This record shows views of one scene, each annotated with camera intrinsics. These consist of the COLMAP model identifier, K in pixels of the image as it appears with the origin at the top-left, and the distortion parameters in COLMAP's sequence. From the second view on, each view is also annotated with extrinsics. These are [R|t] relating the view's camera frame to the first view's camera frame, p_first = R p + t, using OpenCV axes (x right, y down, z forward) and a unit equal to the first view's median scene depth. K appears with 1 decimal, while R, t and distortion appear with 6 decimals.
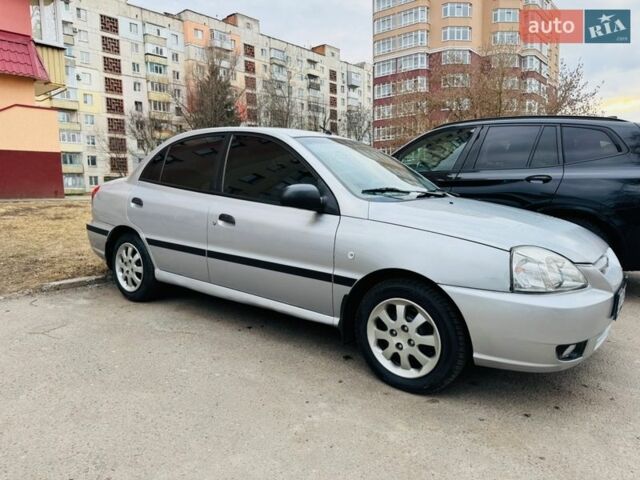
lens RADIAL K [[445.9, 0, 313.3], [0, 445.9, 241.8], [0, 0, 1]] dist [0.040310, -0.050965]
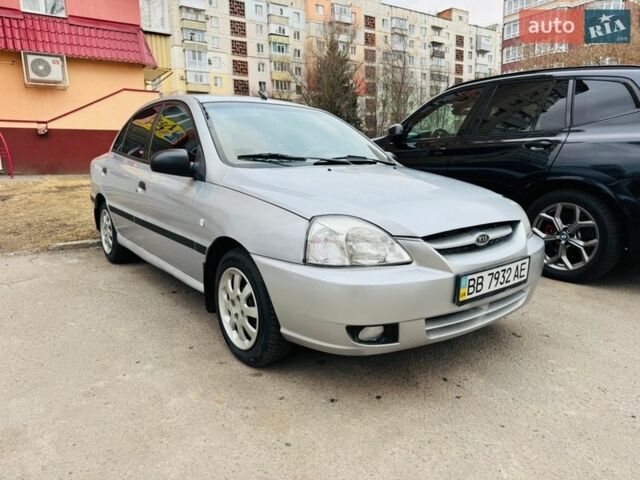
lens RADIAL K [[445.9, 0, 319.6], [0, 445.9, 242.7], [0, 0, 1]] dist [0.040310, -0.050965]
pose [[0.965814, 0.037811, -0.256465, 0.487861], [-0.023895, 0.998079, 0.057164, 0.010914], [0.258134, -0.049081, 0.964862, 0.095449]]
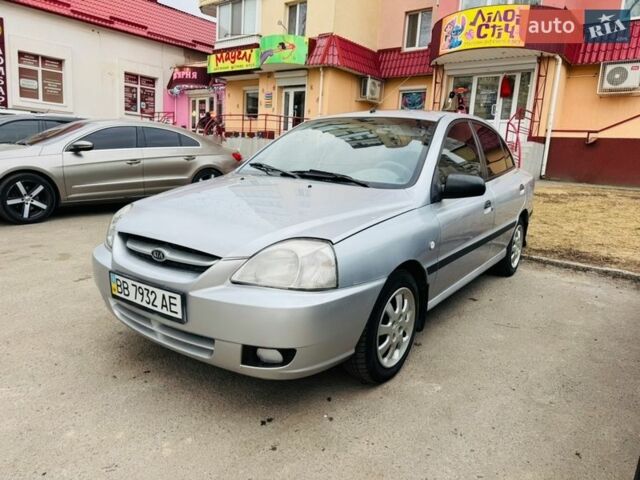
lens RADIAL K [[445.9, 0, 320.6], [0, 445.9, 243.3], [0, 0, 1]] dist [0.040310, -0.050965]
pose [[0.031148, 0.199130, -0.979478, 1.250018], [-0.181856, 0.964726, 0.190347, -0.158631], [0.982832, 0.172195, 0.066263, 1.048247]]
